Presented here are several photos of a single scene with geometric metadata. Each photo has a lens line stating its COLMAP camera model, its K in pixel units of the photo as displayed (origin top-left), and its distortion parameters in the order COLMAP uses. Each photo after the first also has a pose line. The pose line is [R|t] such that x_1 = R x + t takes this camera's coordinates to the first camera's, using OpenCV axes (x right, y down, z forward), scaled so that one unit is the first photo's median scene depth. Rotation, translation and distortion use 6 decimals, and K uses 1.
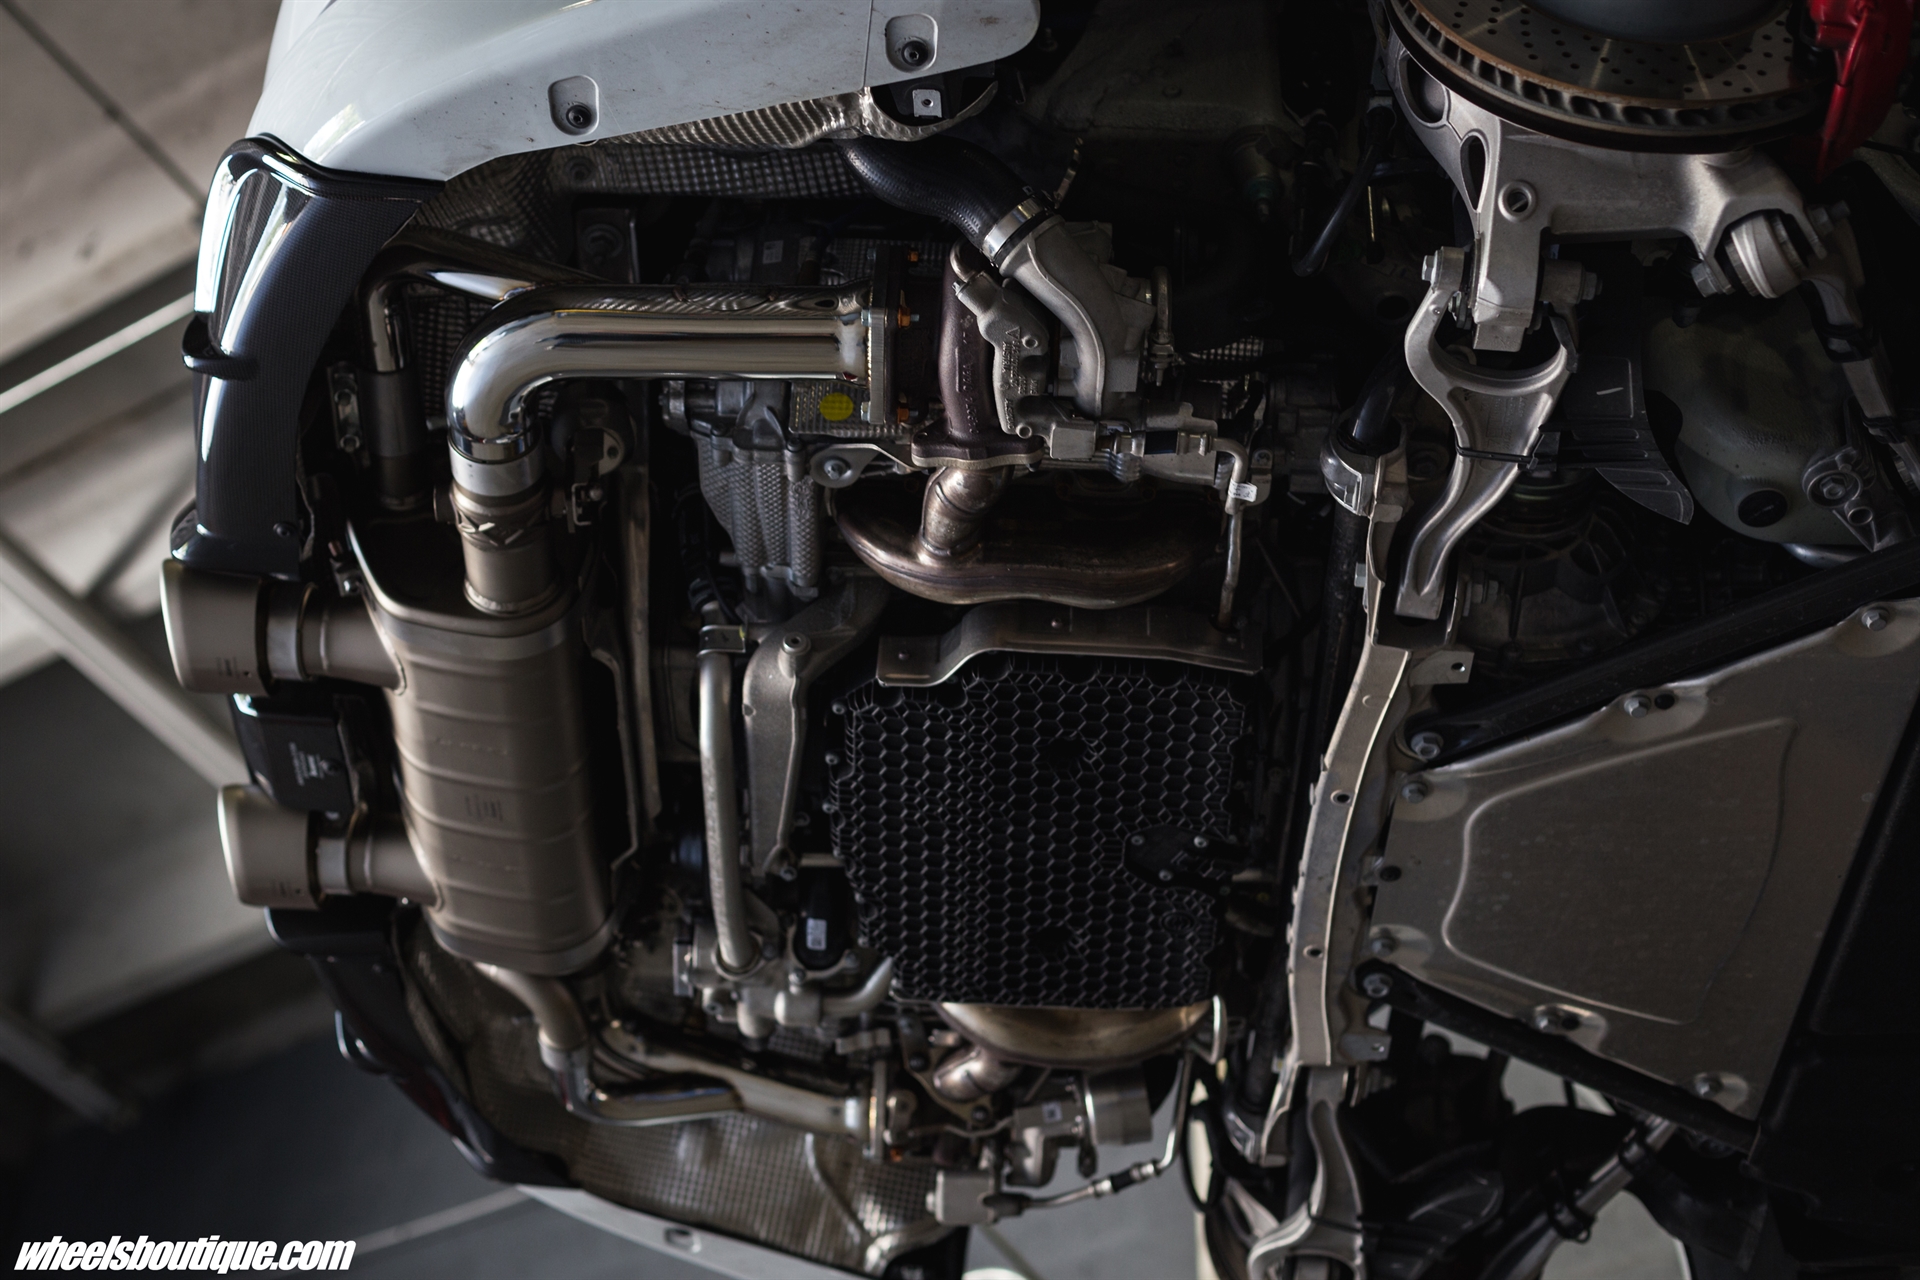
lens RADIAL K [[2892.0, 0, 960.0], [0, 2892.0, 640.0], [0, 0, 1]] dist [0.017868, -0.066587]
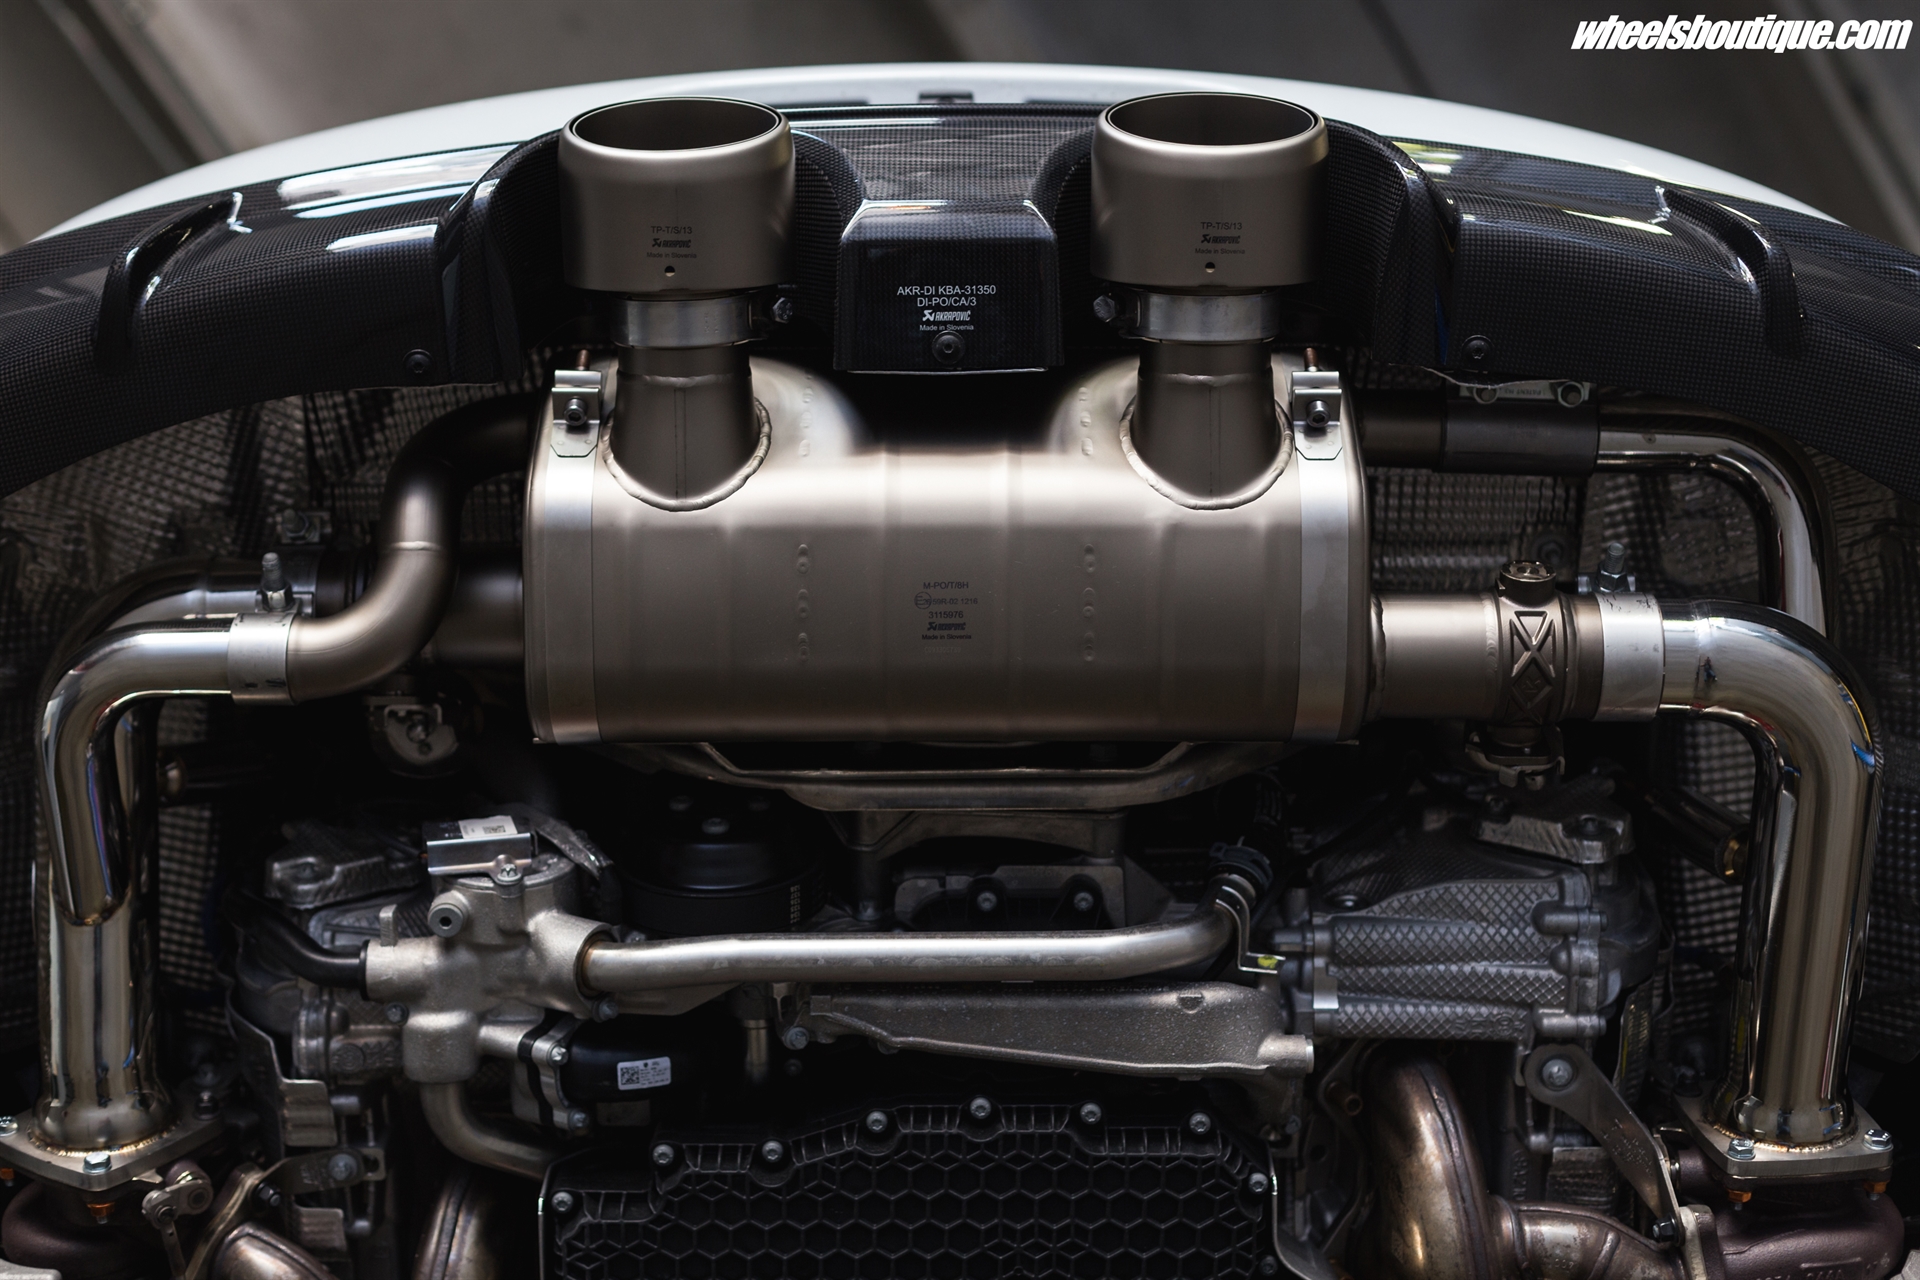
lens RADIAL K [[2873.0, 0, 930.8], [0, 2873.0, 602.6], [0, 0, 1]] dist [0.002796, -0.047417]
pose [[0.022853, 0.950621, 0.309511, -0.397525], [-0.697857, 0.236854, -0.675940, 0.534719], [-0.715872, -0.200548, 0.668811, 0.640319]]
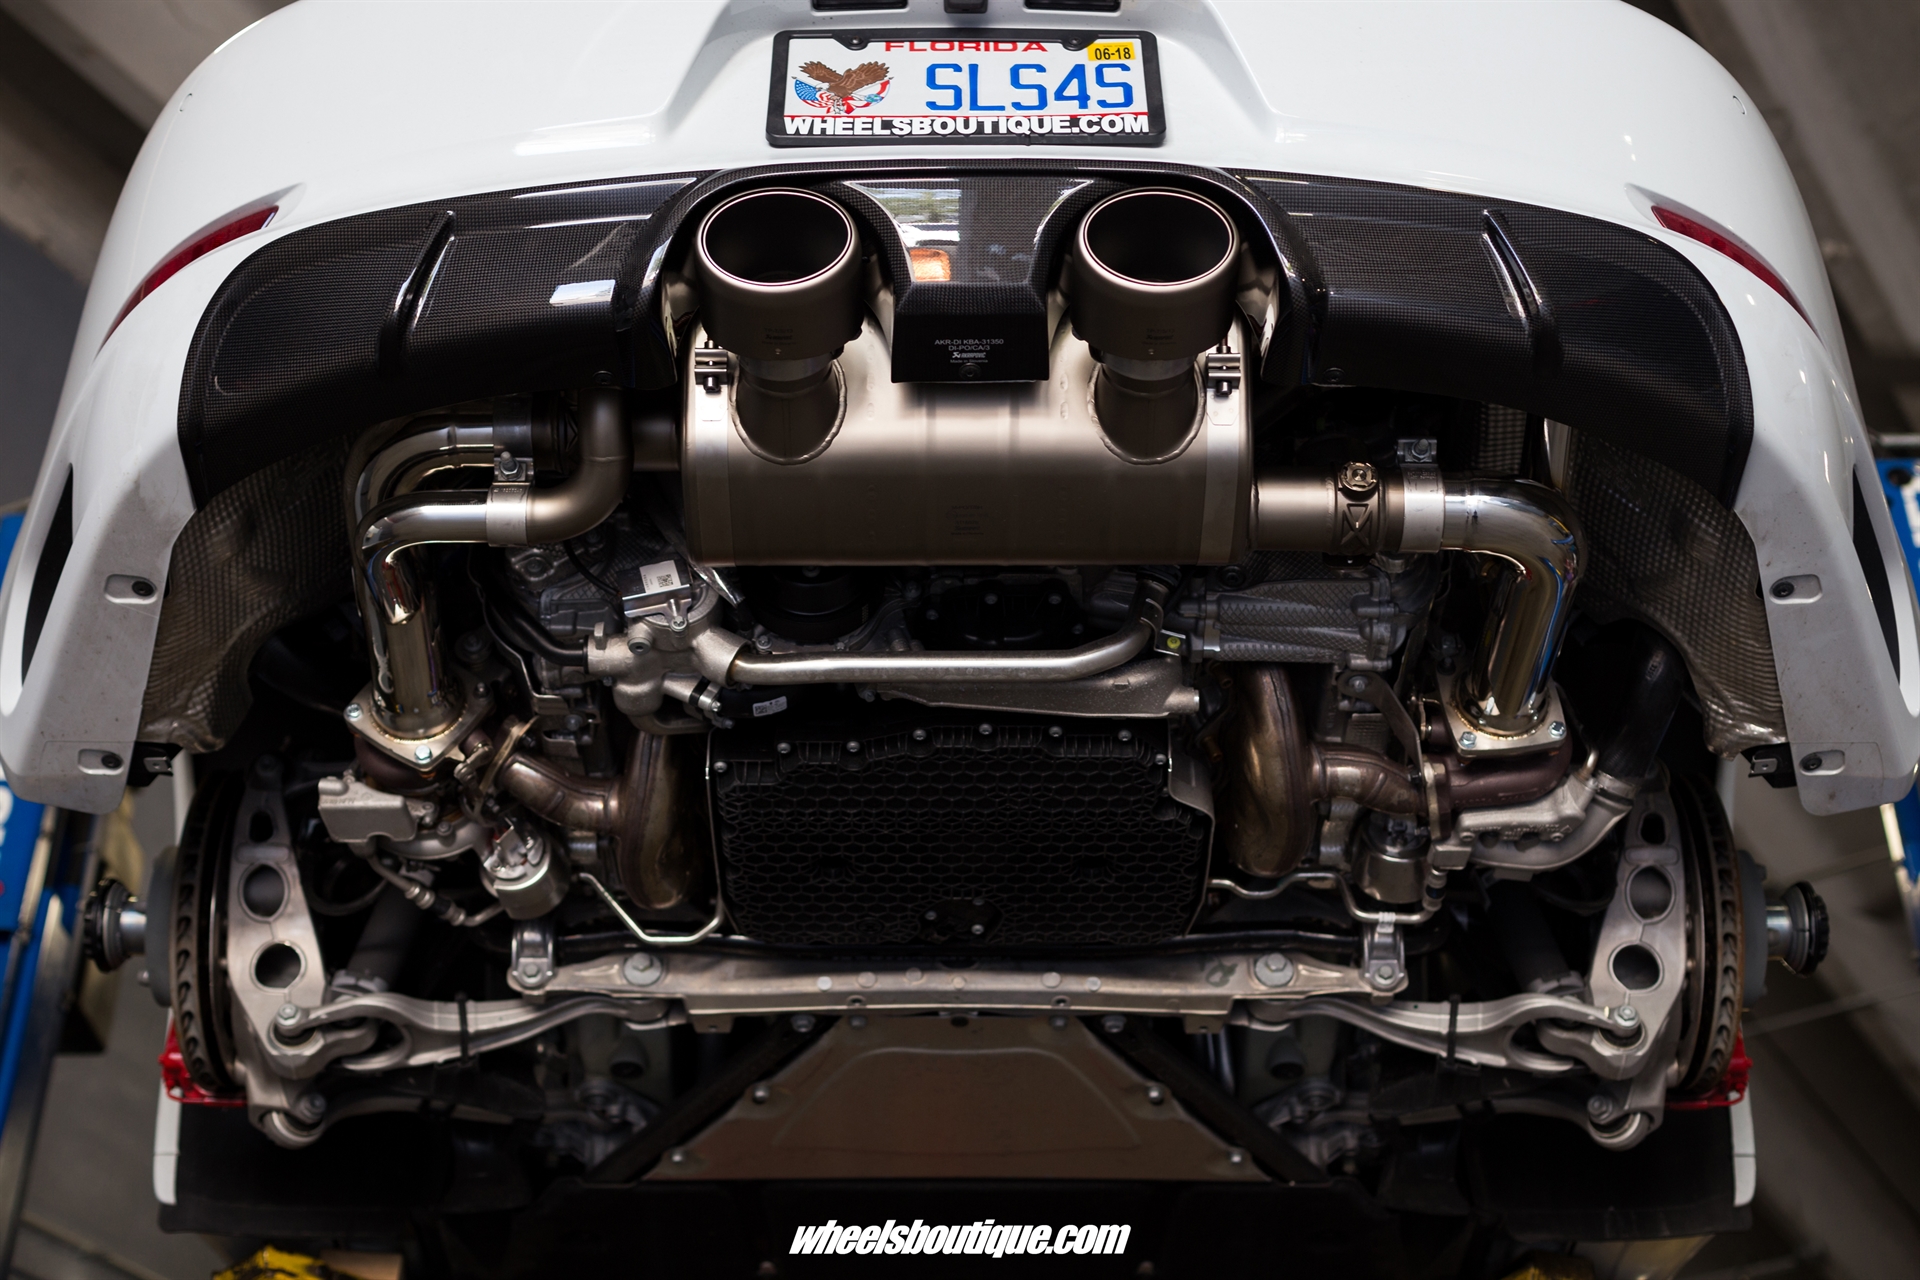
lens RADIAL K [[2892.0, 0, 960.0], [0, 2892.0, 640.0], [0, 0, 1]] dist [0.017868, -0.066587]
pose [[0.012227, 0.572468, 0.819836, -1.015938], [-0.689625, 0.598530, -0.407651, 0.519451], [-0.724064, -0.560395, 0.402106, 0.656586]]
